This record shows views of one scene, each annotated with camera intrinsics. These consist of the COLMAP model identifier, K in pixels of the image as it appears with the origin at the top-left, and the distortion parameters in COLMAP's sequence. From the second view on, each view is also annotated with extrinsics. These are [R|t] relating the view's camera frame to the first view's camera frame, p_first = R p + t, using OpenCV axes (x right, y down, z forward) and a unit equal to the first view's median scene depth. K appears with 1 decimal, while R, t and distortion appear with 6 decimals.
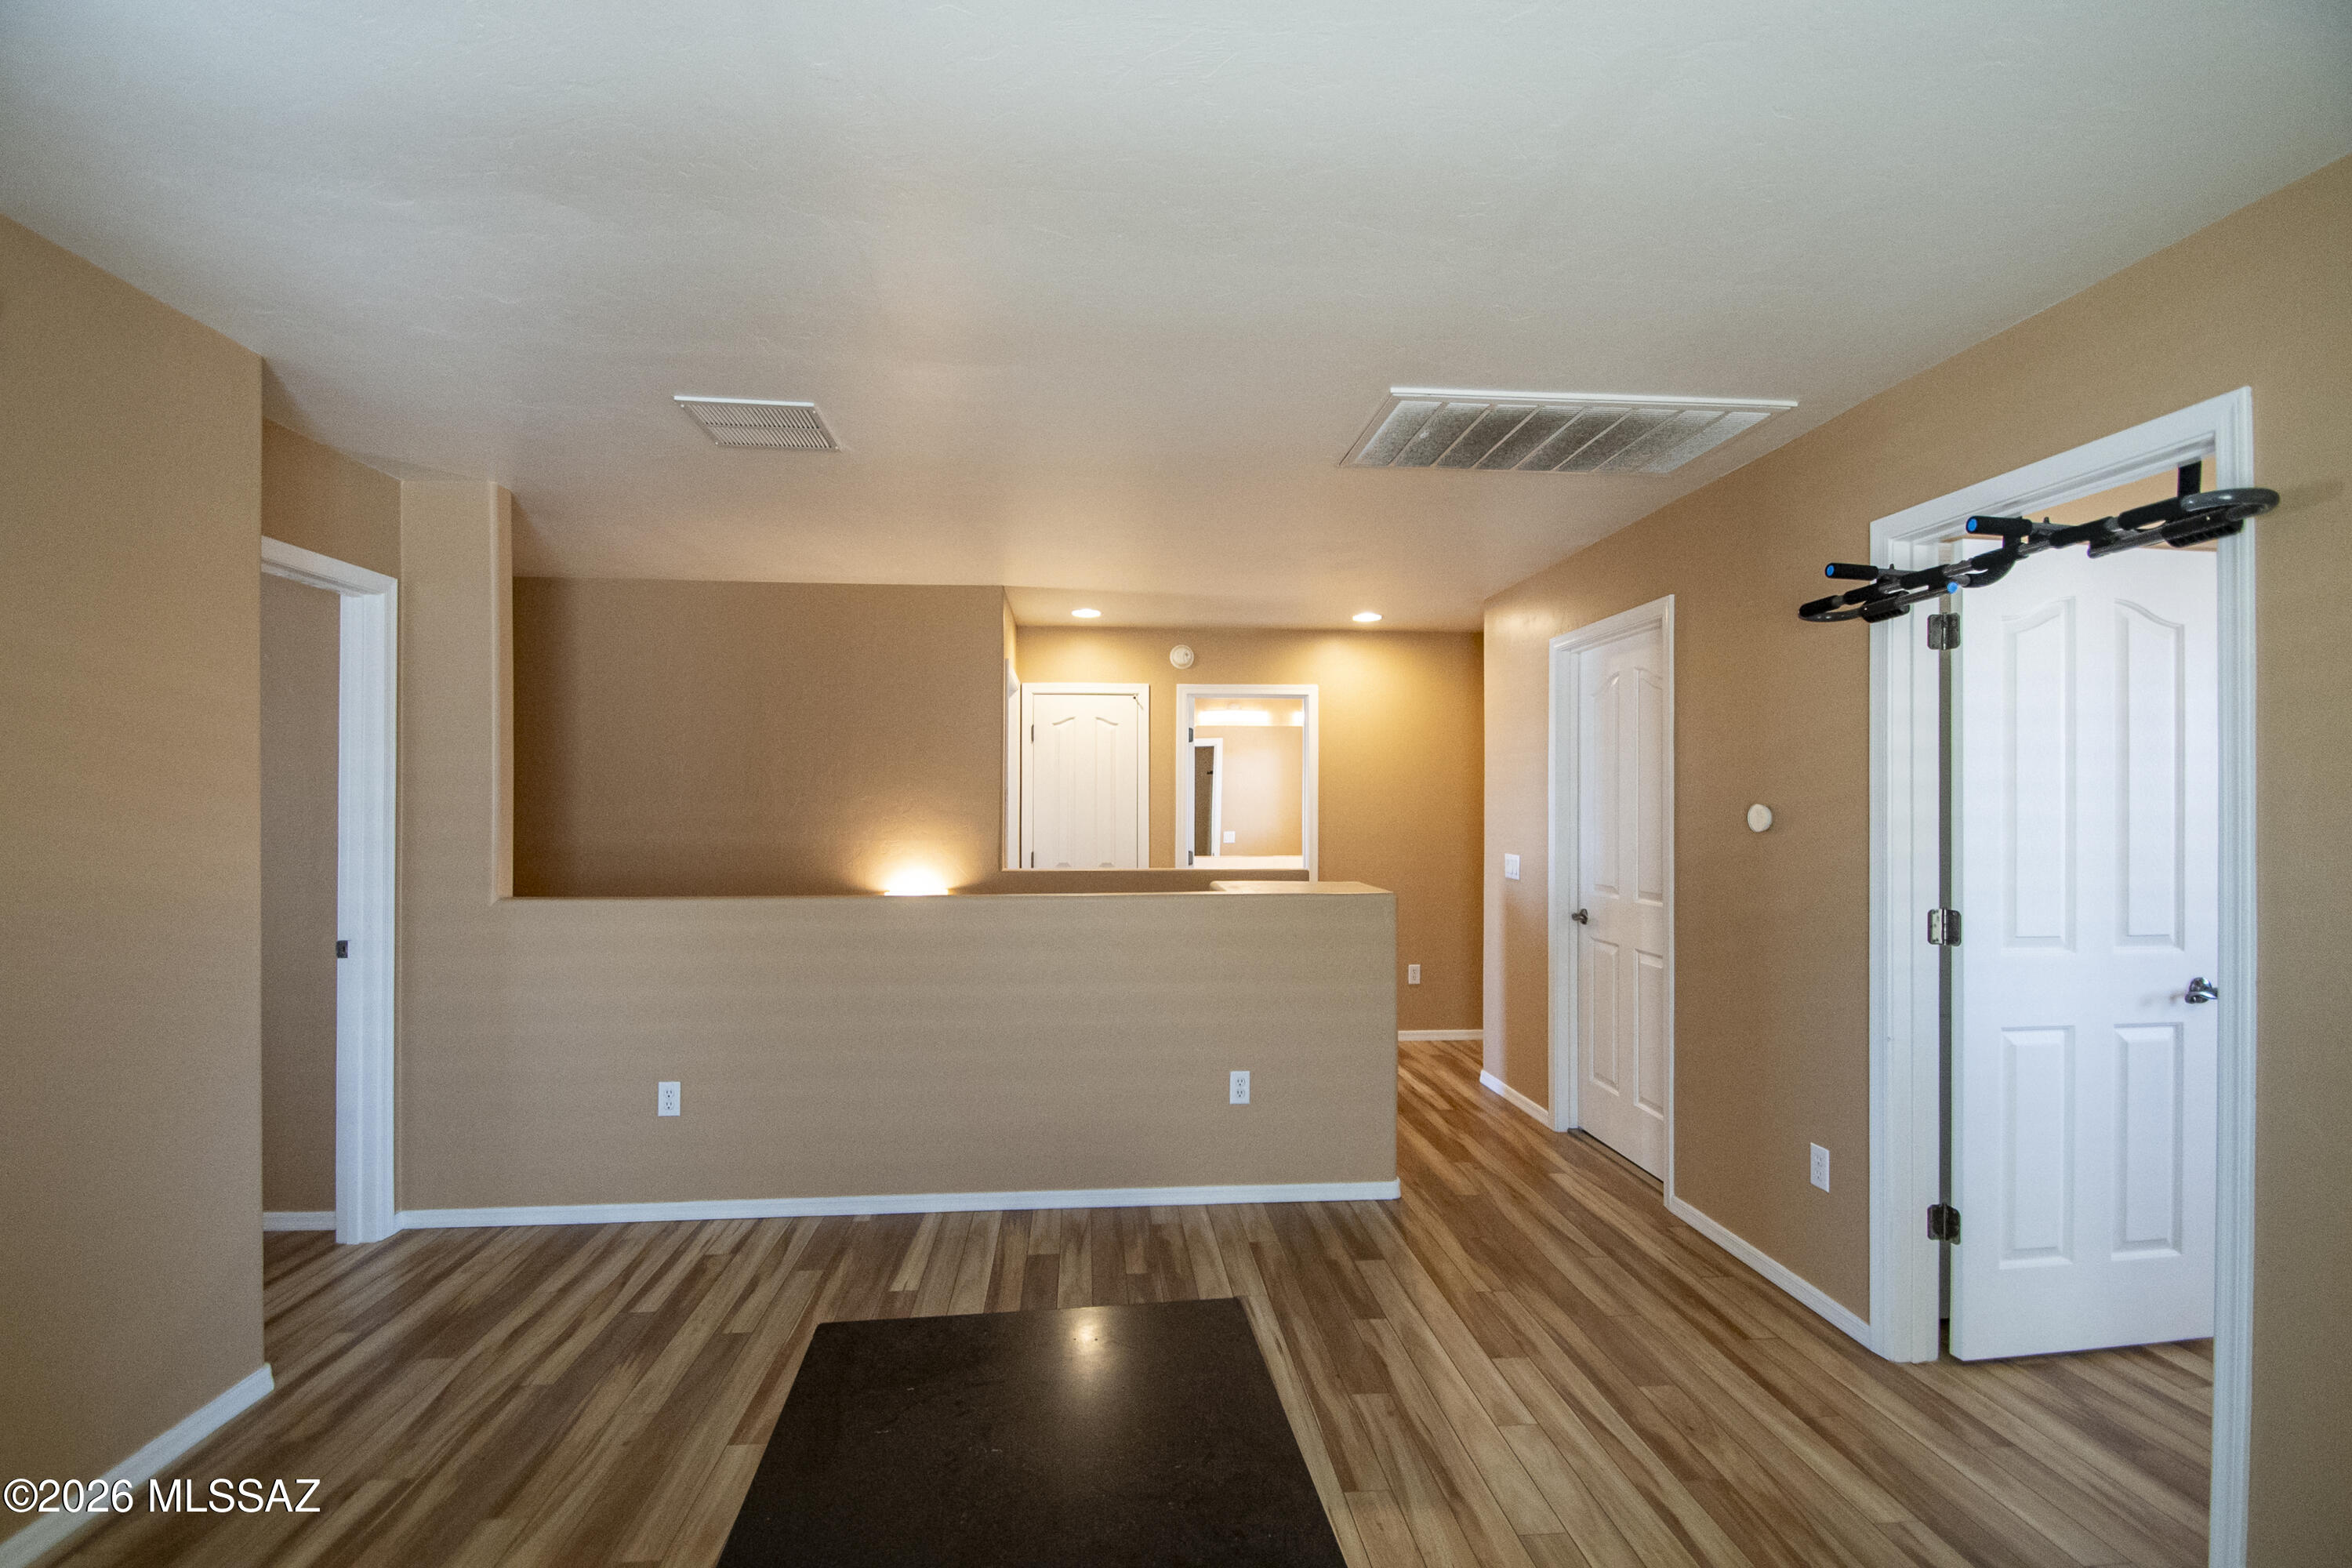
lens RADIAL K [[1051.8, 0, 1171.1], [0, 1051.8, 805.4], [0, 0, 1]] dist [0.012008, -0.000371]
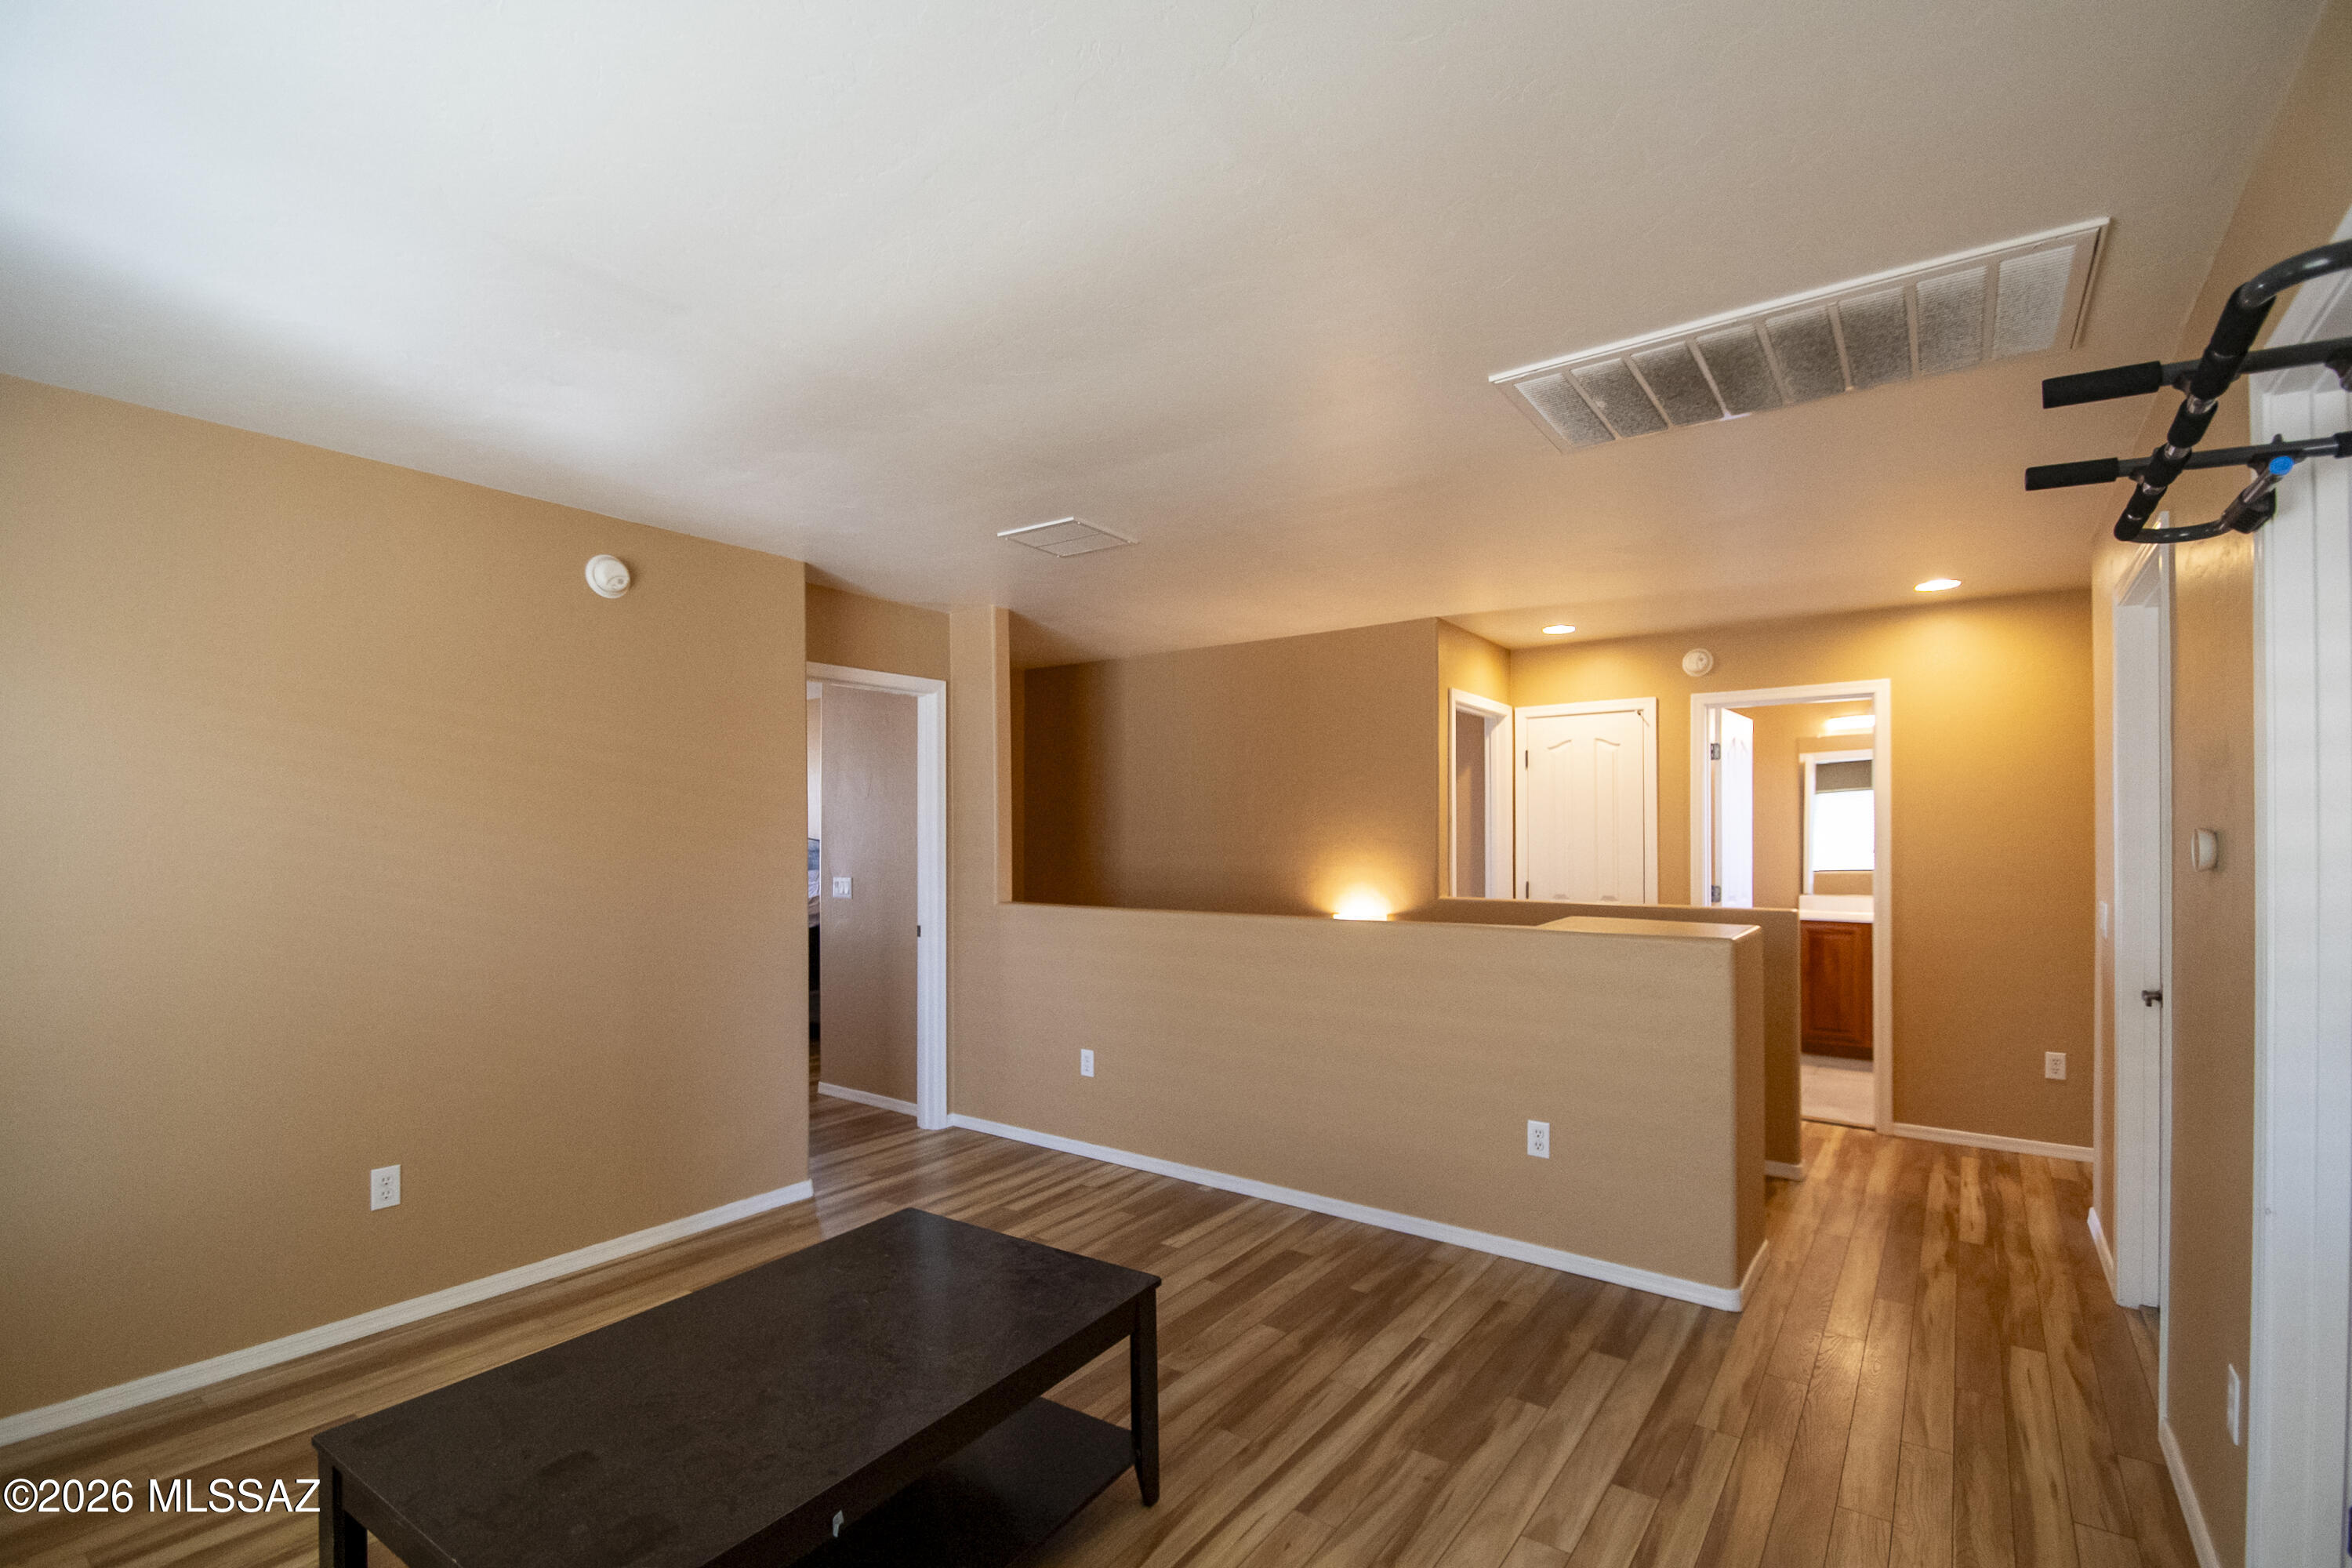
lens RADIAL K [[1056.6, 0, 1176.6], [0, 1056.6, 839.2], [0, 0, 1]] dist [0.042714, -0.030820]
pose [[0.759415, 0.000042, -0.650607, 0.454996], [0.002916, 0.999990, 0.003467, 0.000812], [0.650600, -0.004530, 0.759407, 0.091106]]
